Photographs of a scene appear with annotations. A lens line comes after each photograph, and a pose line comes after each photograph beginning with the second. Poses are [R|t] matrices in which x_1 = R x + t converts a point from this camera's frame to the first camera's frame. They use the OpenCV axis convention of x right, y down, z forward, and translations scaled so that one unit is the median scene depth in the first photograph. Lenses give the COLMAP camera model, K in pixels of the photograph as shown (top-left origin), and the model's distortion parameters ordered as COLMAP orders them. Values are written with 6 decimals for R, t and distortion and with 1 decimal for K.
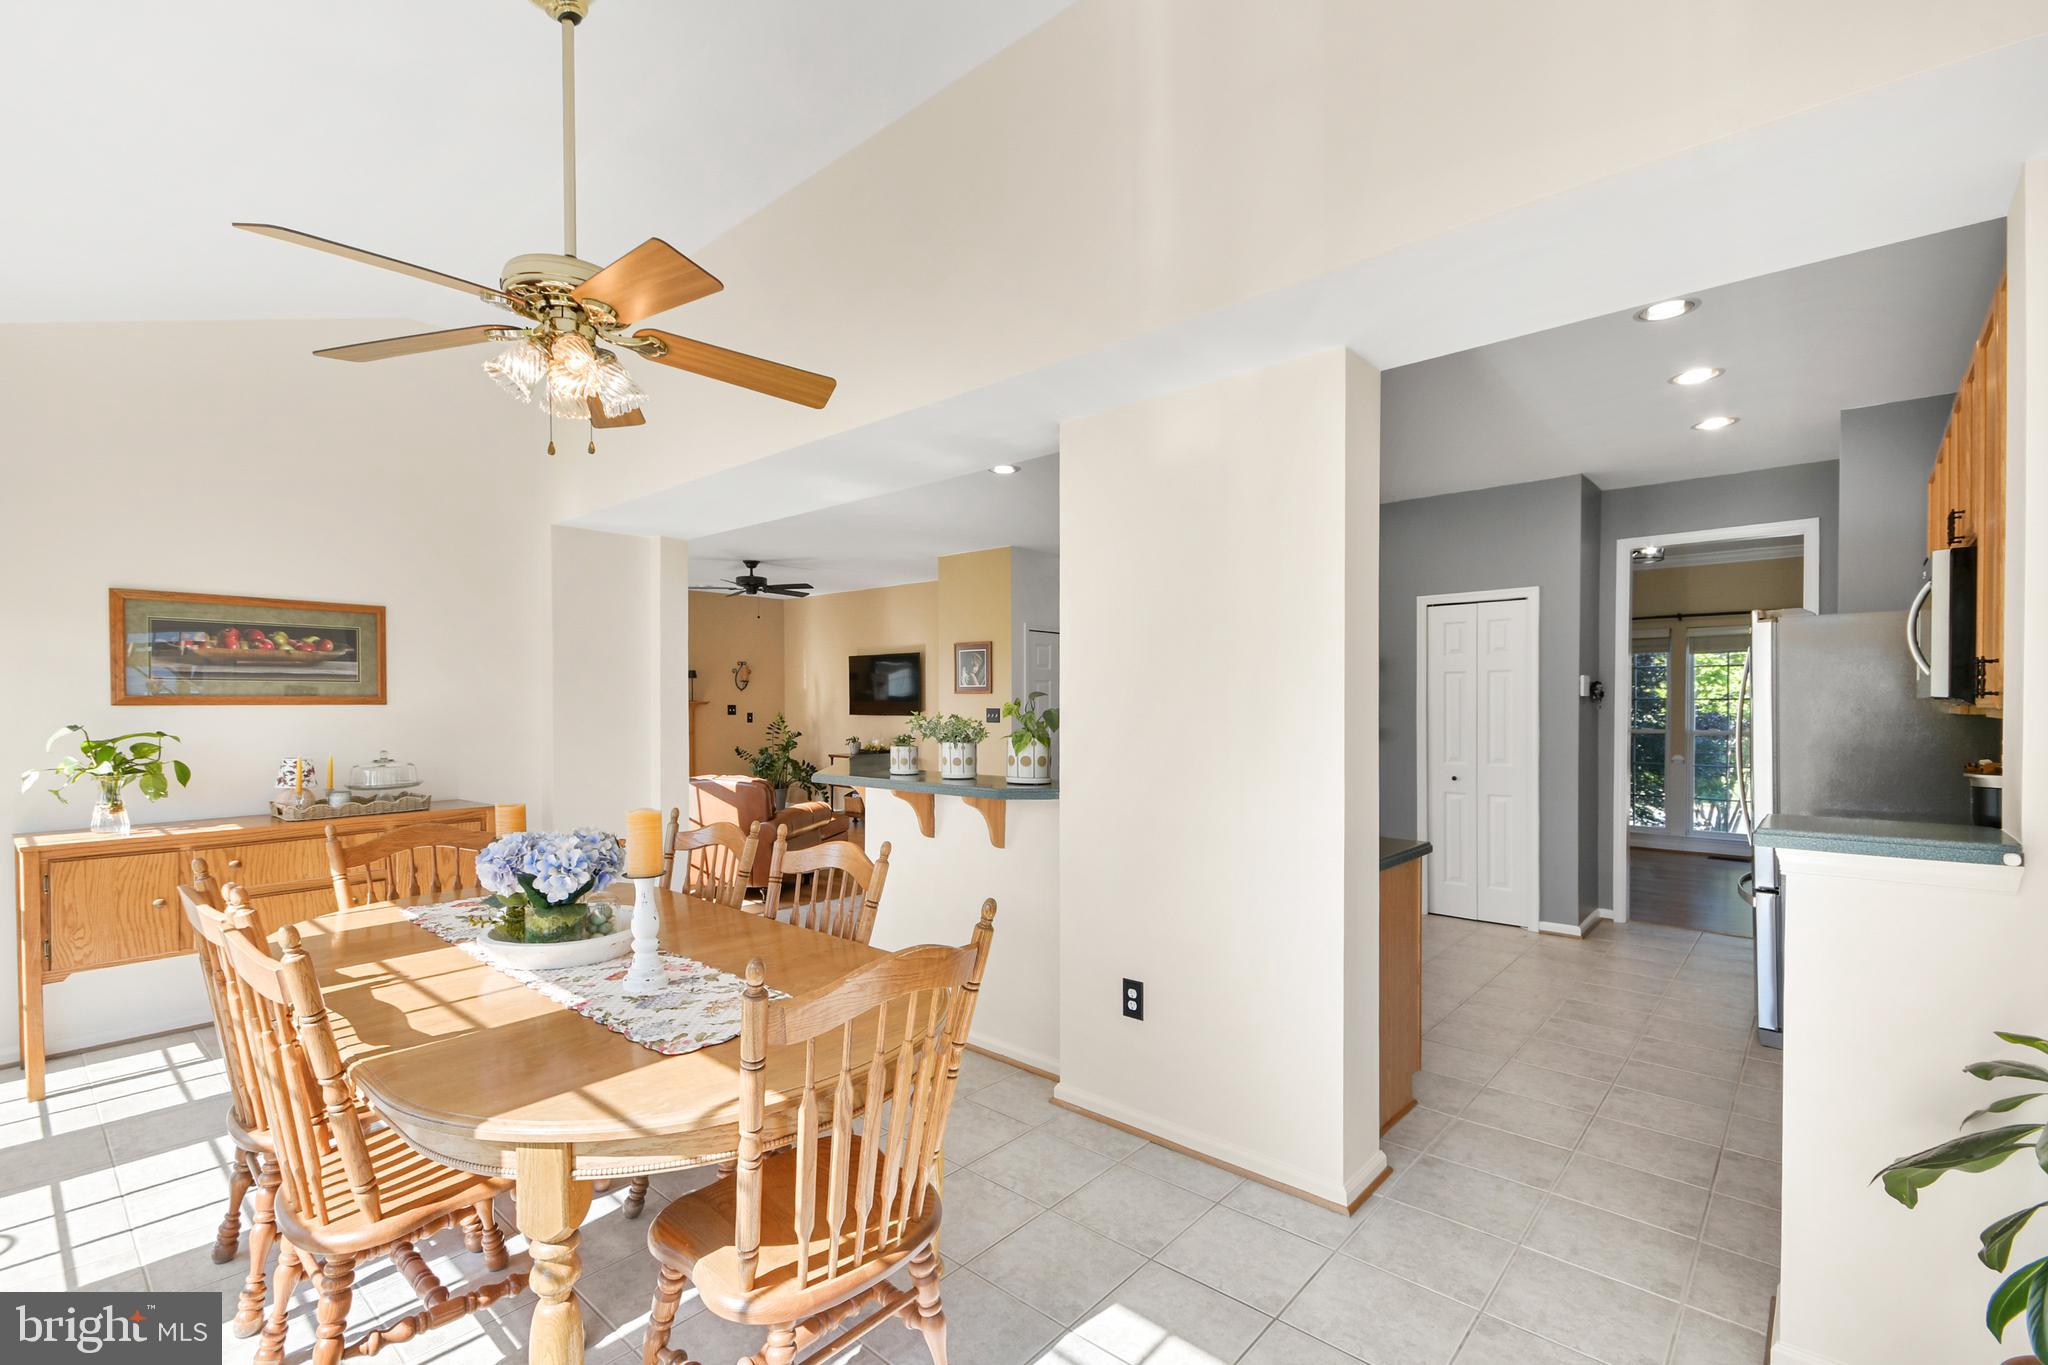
lens RADIAL K [[903.0, 0, 1030.7], [0, 903.0, 695.8], [0, 0, 1]] dist [0.008083, -0.000064]
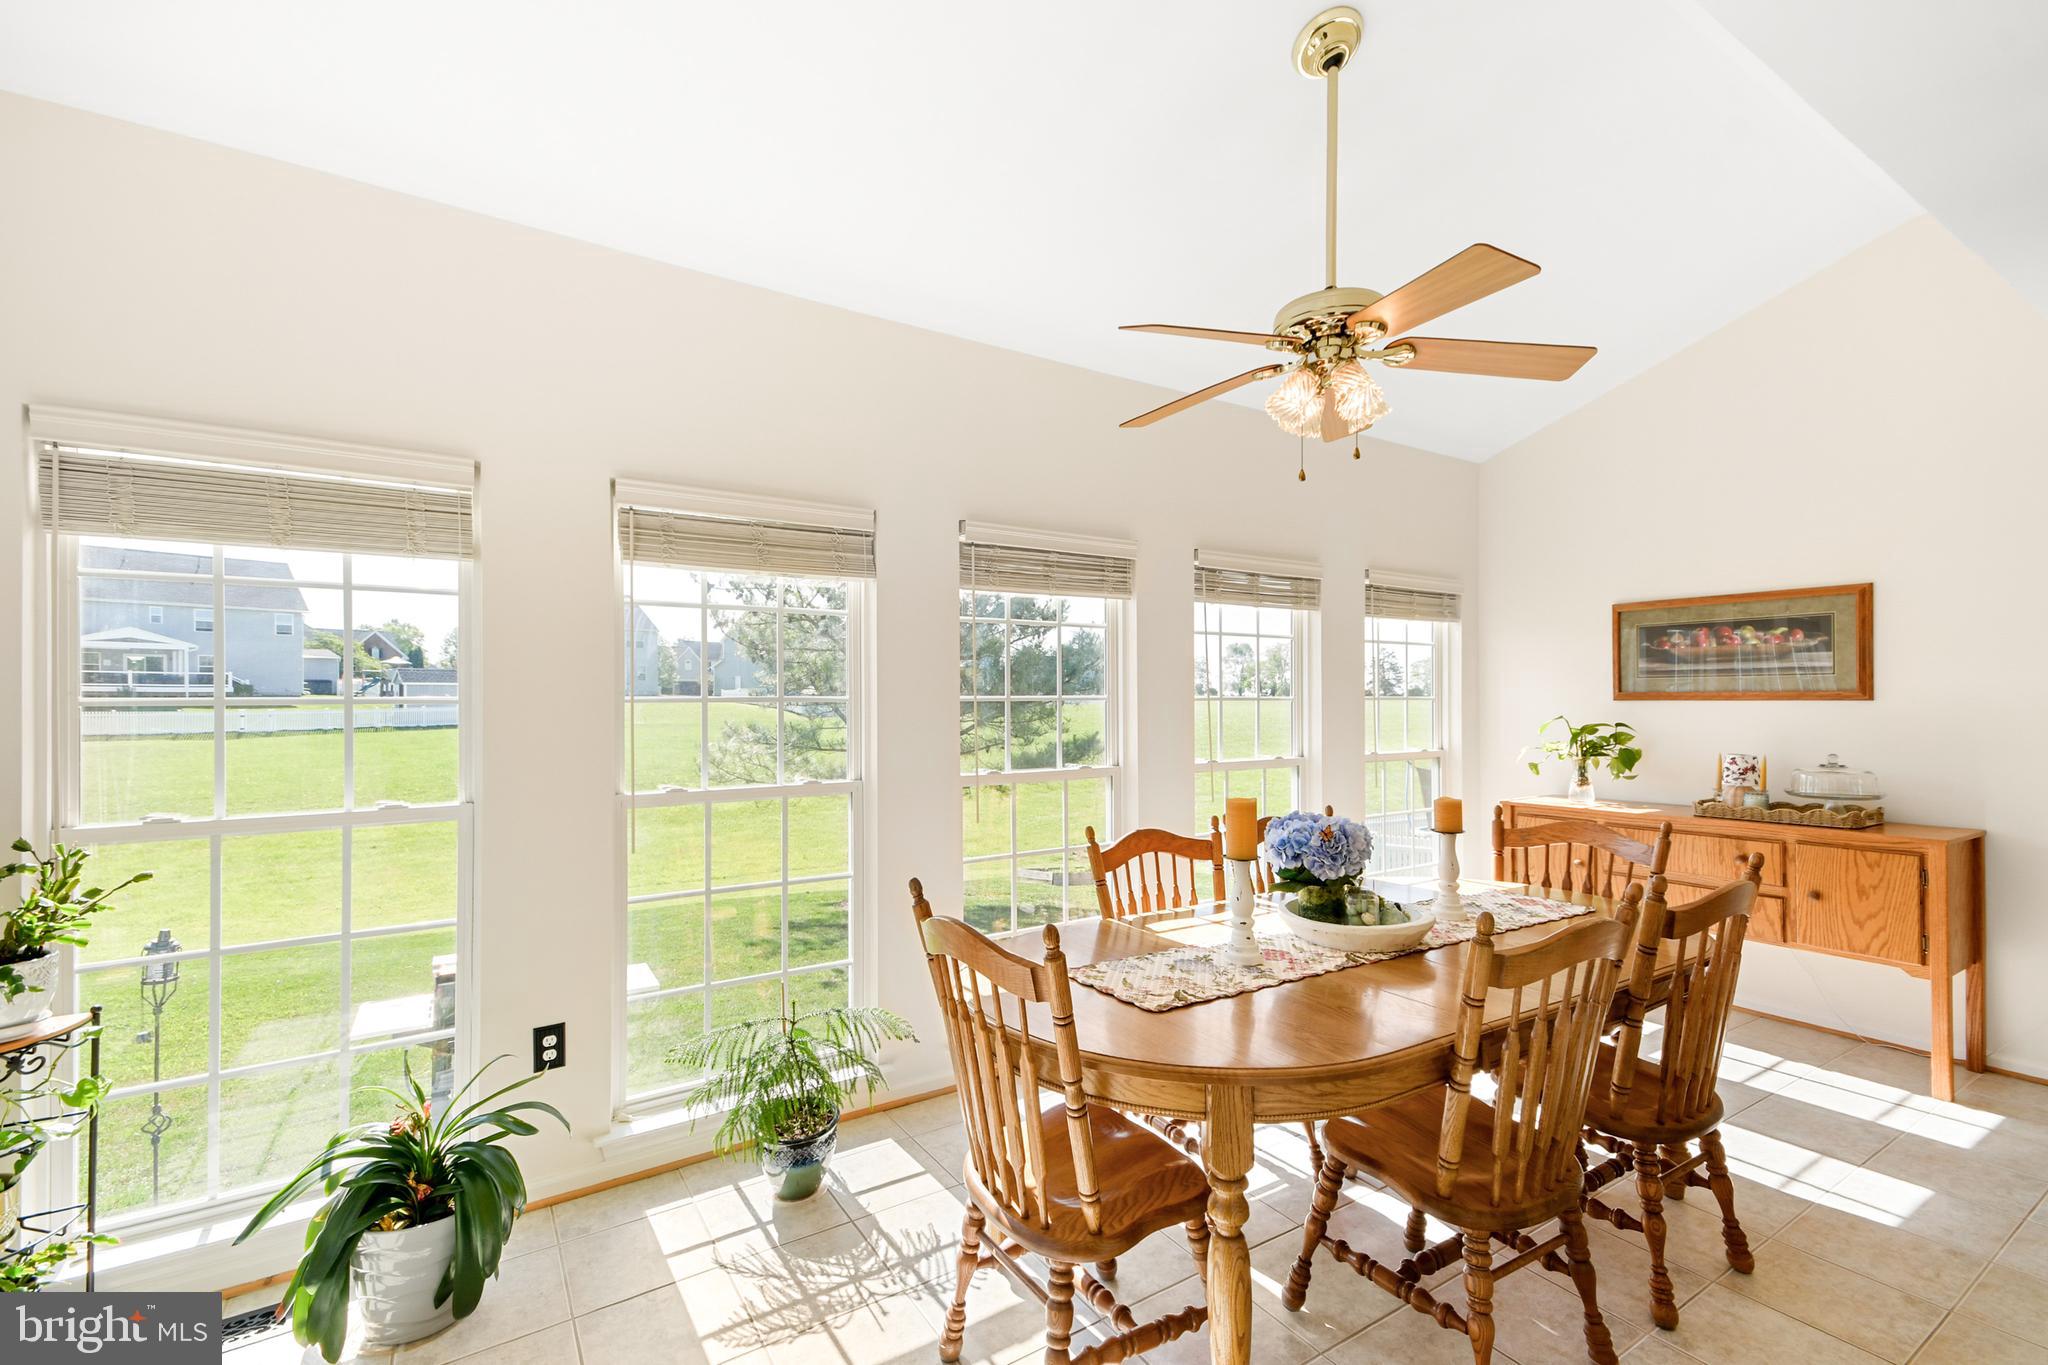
lens RADIAL K [[889.9, 0, 1027.1], [0, 889.9, 704.0], [0, 0, 1]] dist [0.023520, 0.000250]
pose [[-0.285211, 0.005163, -0.958451, 0.344164], [0.009417, 0.999952, 0.002585, 0.004242], [0.958419, -0.008288, -0.285246, 0.541682]]
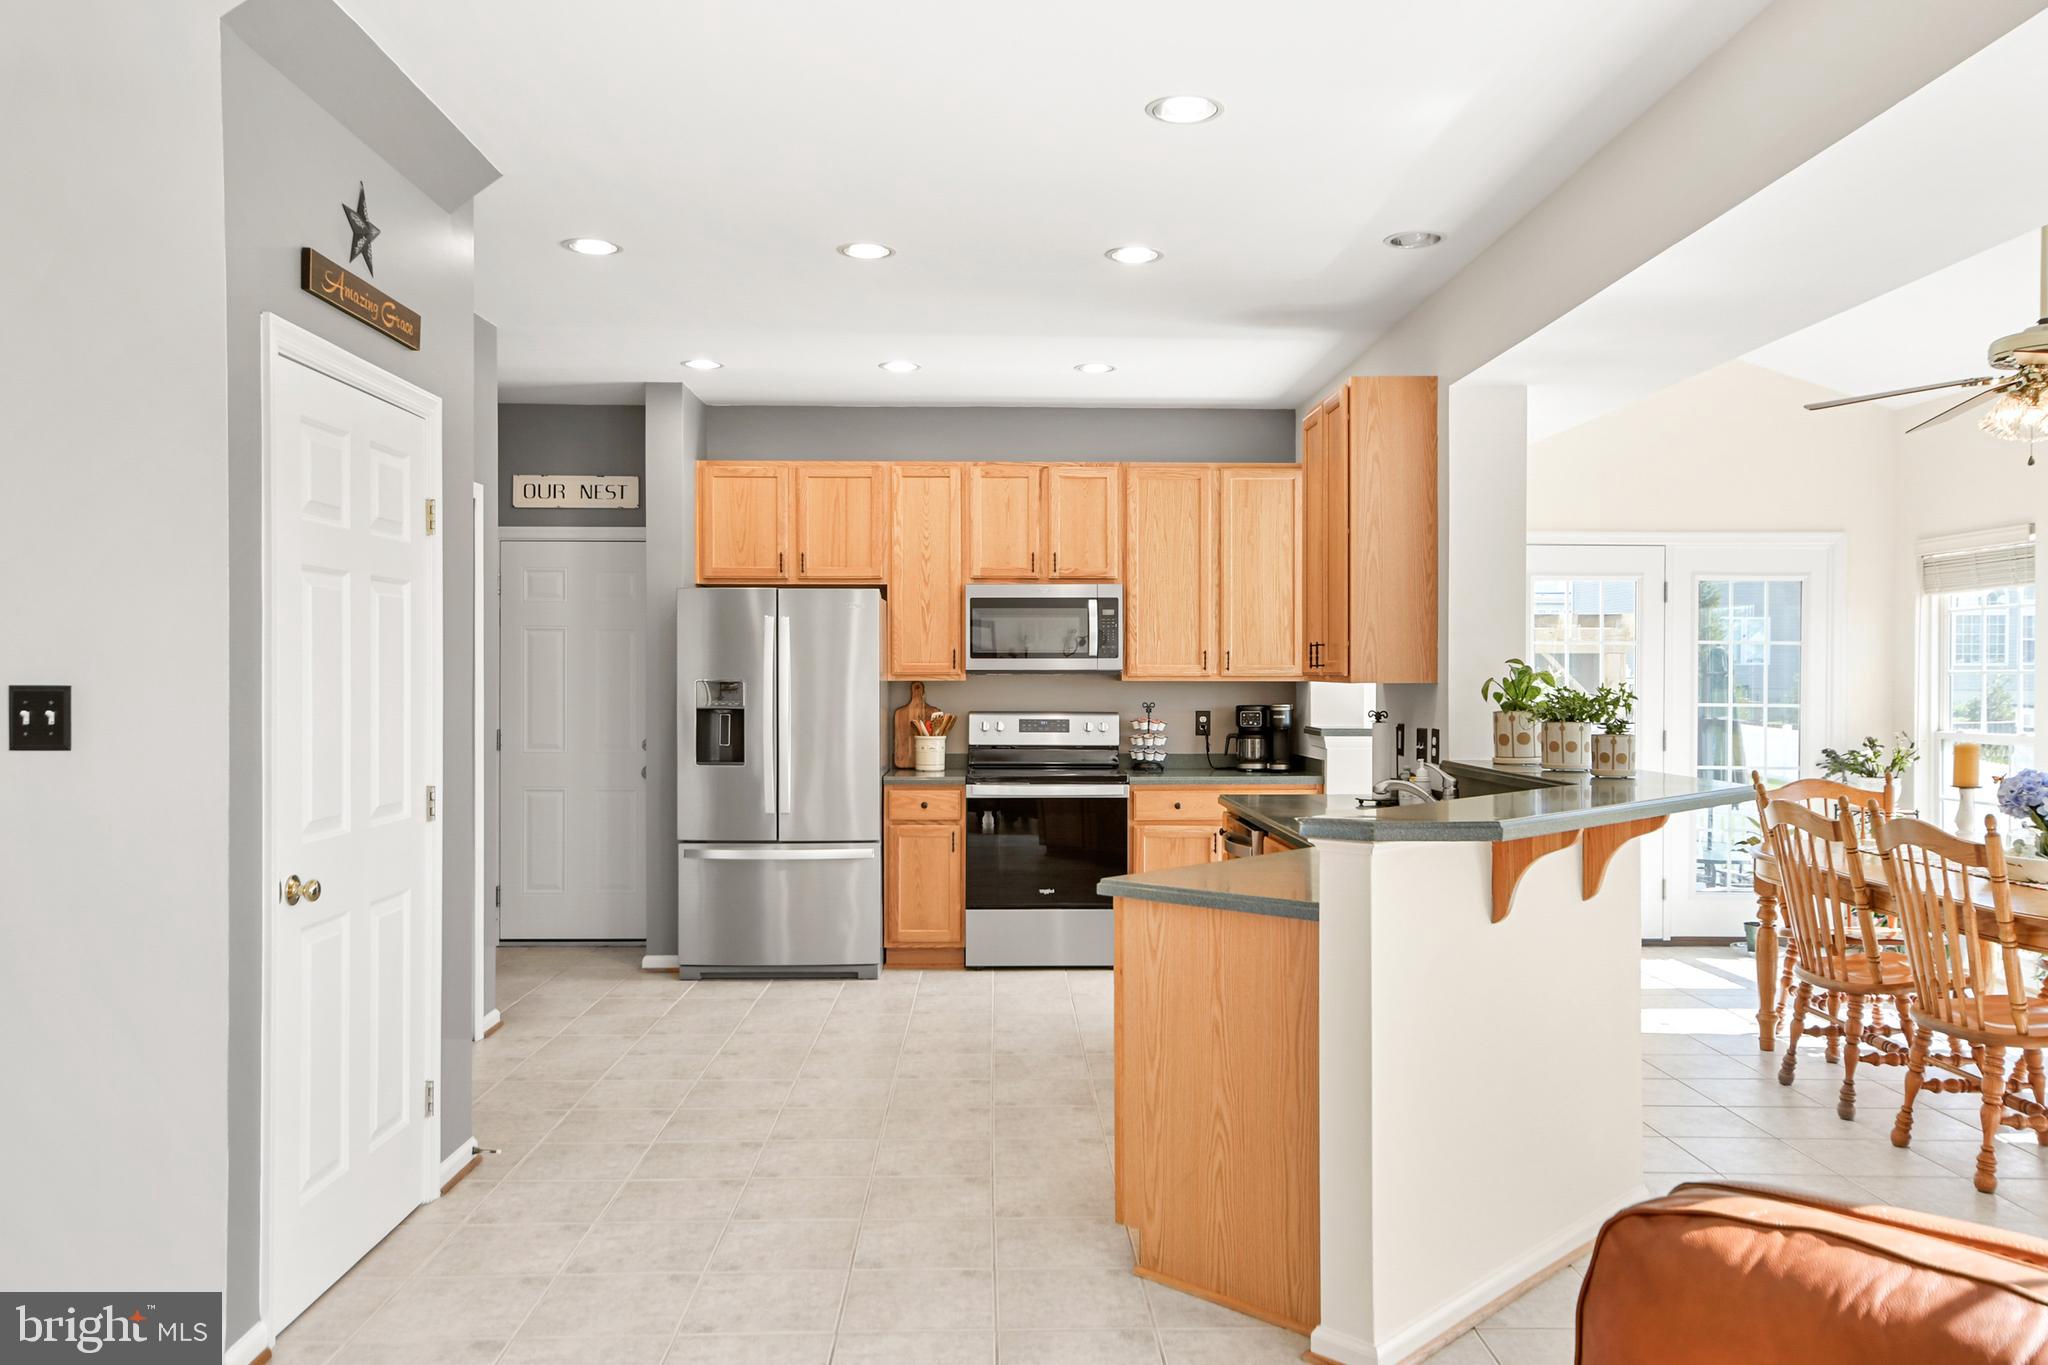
lens RADIAL K [[1508.9, 0, 990.6], [0, 1508.9, 689.6], [0, 0, 1]] dist [0.036105, 0.005842]
pose [[-0.656379, -0.005606, 0.754411, -0.636209], [-0.005248, 0.999982, 0.002864, 0.021344], [-0.754413, -0.002079, -0.656397, 1.967001]]
